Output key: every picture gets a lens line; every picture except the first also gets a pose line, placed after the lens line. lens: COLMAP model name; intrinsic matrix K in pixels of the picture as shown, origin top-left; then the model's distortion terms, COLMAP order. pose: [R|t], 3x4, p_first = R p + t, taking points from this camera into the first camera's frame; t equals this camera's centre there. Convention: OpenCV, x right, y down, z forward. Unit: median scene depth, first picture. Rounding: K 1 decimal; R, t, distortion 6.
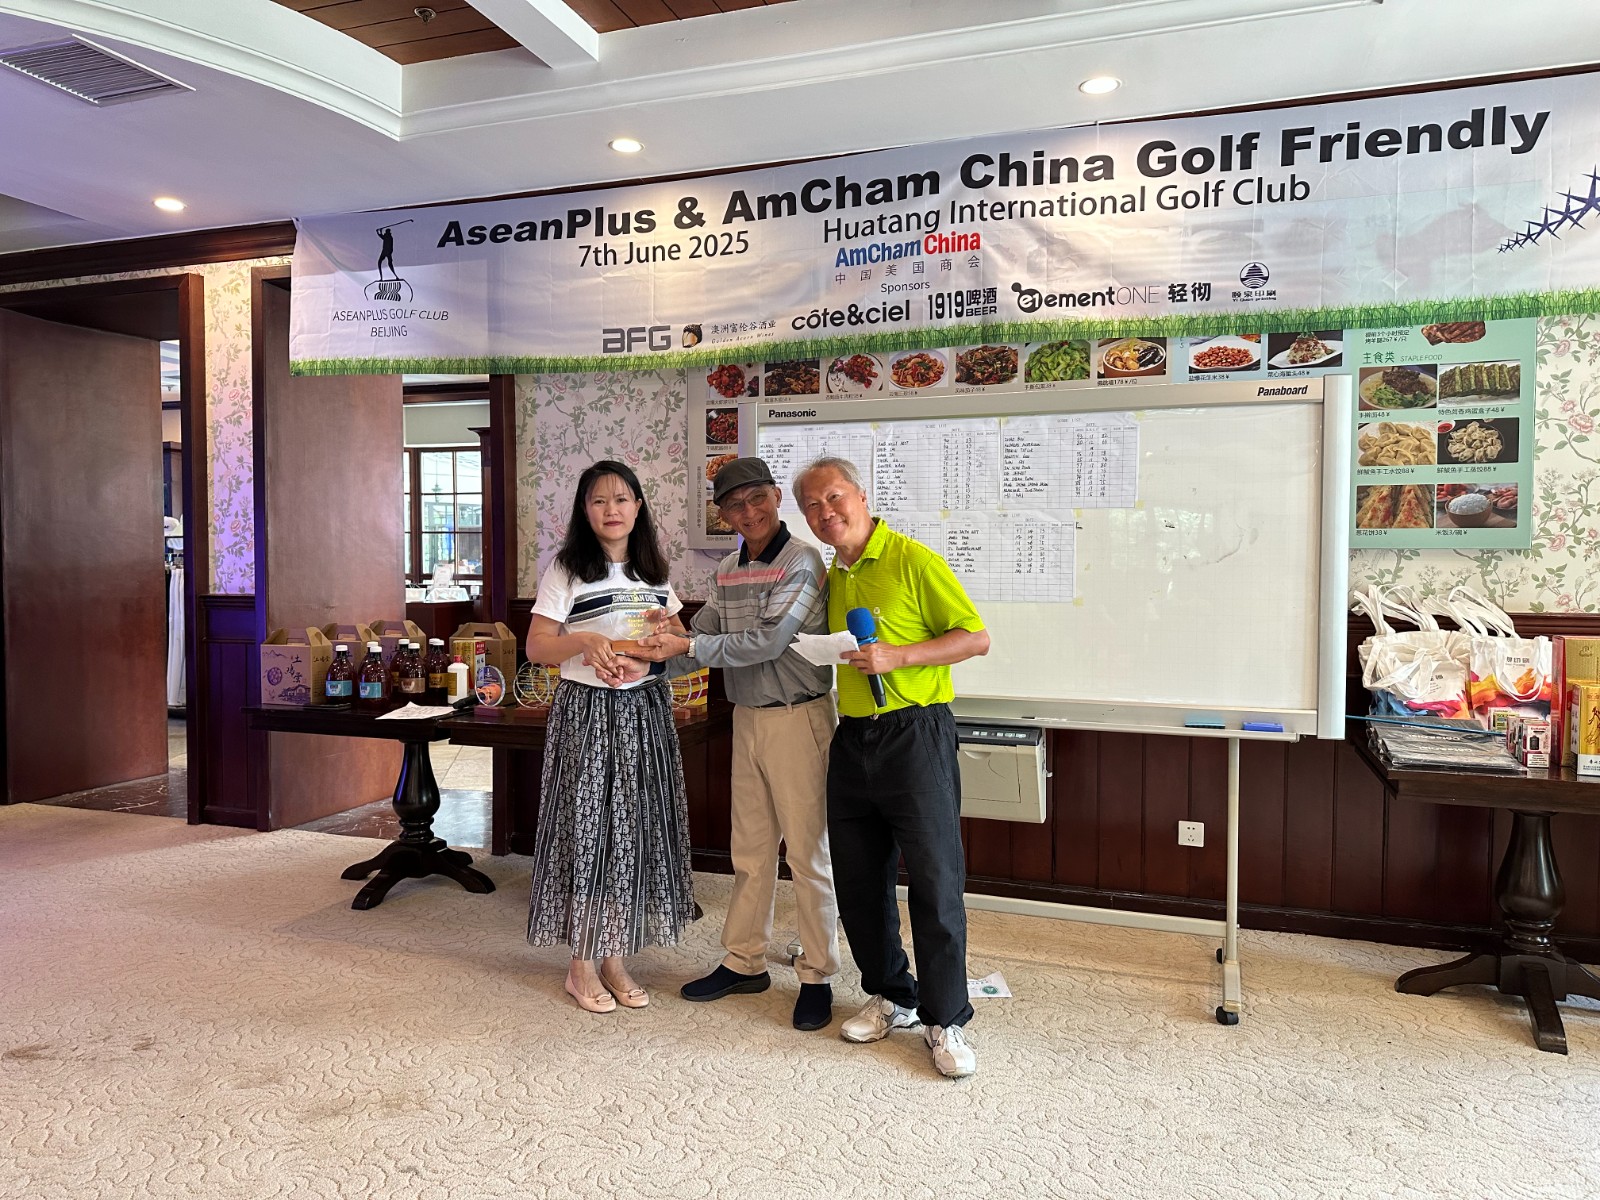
lens RADIAL K [[1131.8, 0, 800.3], [0, 1131.8, 602.0], [0, 0, 1]] dist [0.040239, -0.058008]
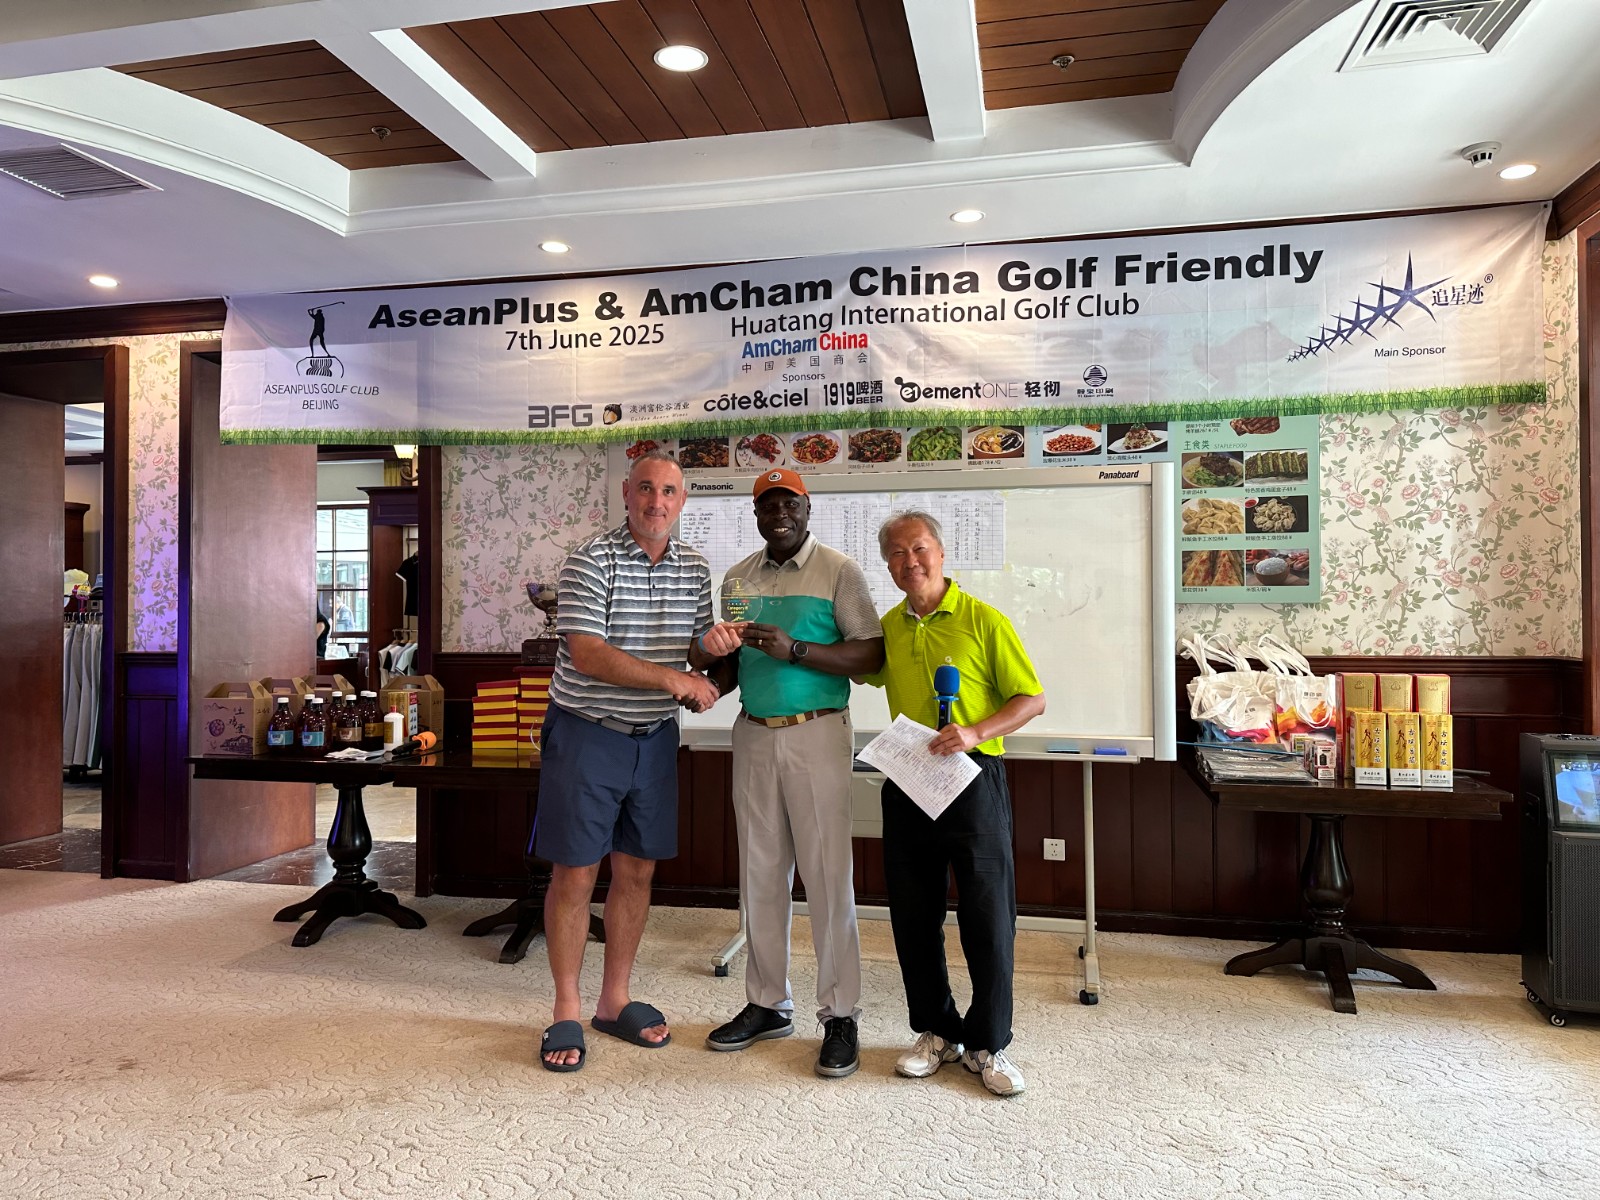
lens RADIAL K [[1131.8, 0, 797.6], [0, 1131.8, 596.6], [0, 0, 1]] dist [0.040239, -0.058008]
pose [[0.993290, -0.003508, 0.115599, -0.048042], [0.009760, 0.998517, -0.053560, 0.005594], [-0.115240, 0.054328, 0.991851, -0.126322]]
